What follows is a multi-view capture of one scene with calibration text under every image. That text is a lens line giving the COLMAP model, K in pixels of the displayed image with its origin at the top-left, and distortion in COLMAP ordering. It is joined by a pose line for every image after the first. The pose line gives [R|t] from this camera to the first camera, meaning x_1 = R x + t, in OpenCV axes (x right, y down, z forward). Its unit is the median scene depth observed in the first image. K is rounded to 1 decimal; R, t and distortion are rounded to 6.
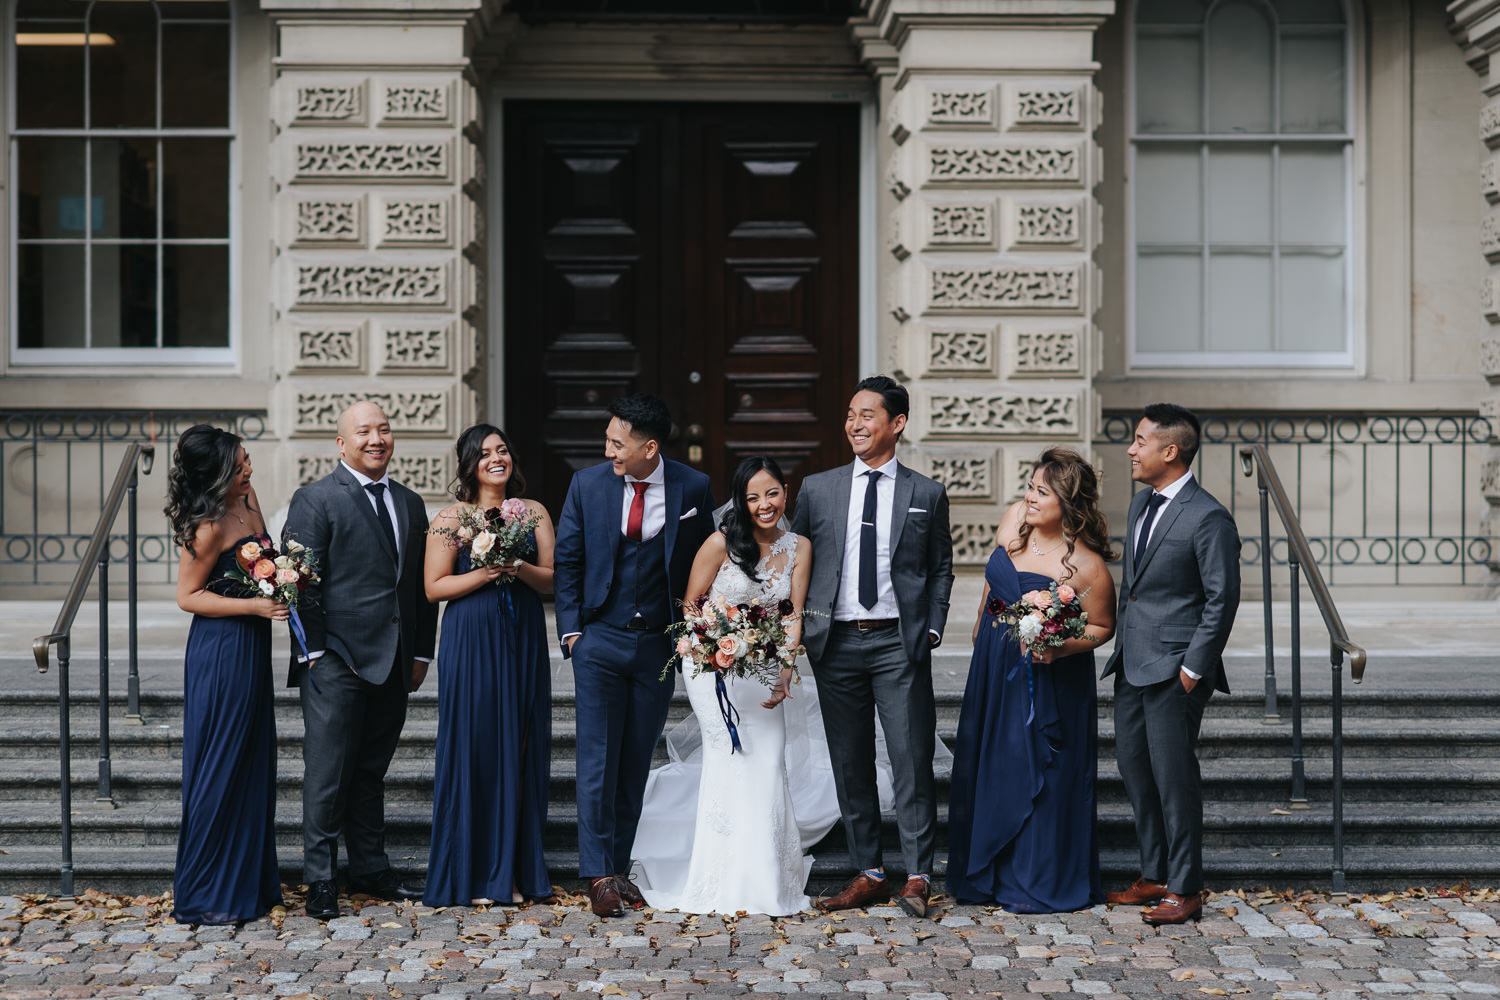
lens RADIAL K [[4197.0, 0, 725.5], [0, 4197.0, 531.8], [0, 0, 1]] dist [-0.035622, 0.000000]
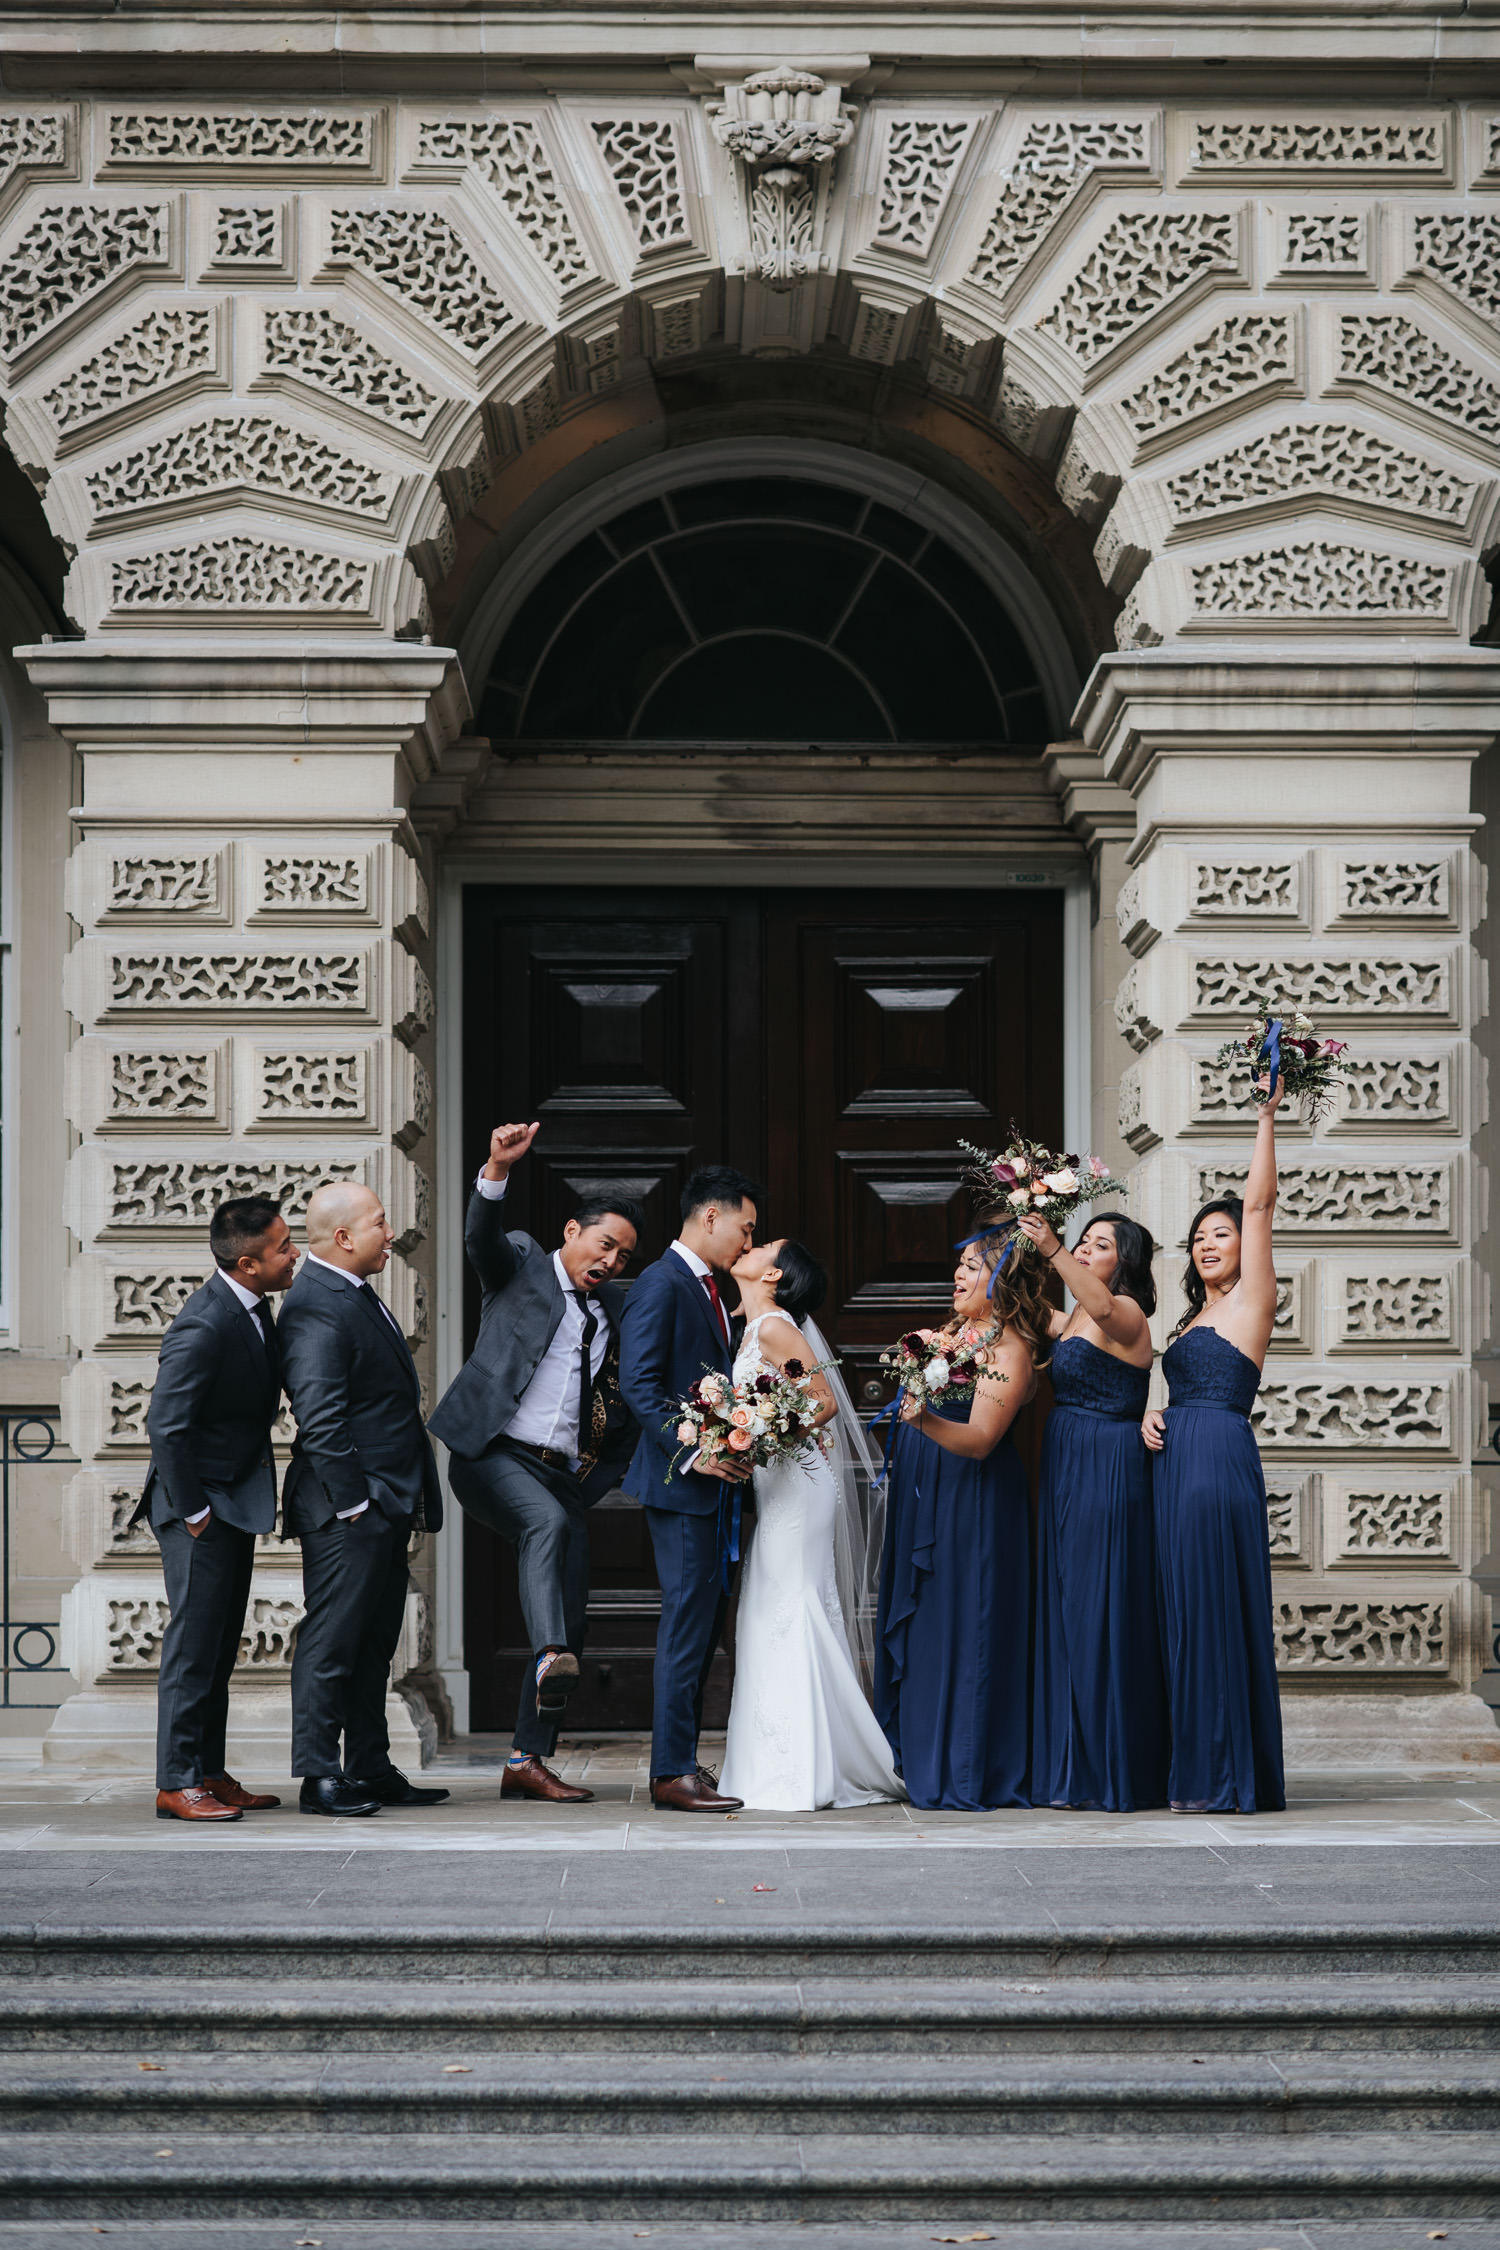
lens RADIAL K [[6295.5, 0, 898.1], [0, 6295.5, 1202.3], [0, 0, 1]] dist [-0.035622, 0.000000]
pose [[0.999840, -0.001556, 0.017816, -0.008141], [0.002597, 0.998281, -0.058558, -0.006360], [-0.017694, 0.058595, 0.998125, 0.125236]]
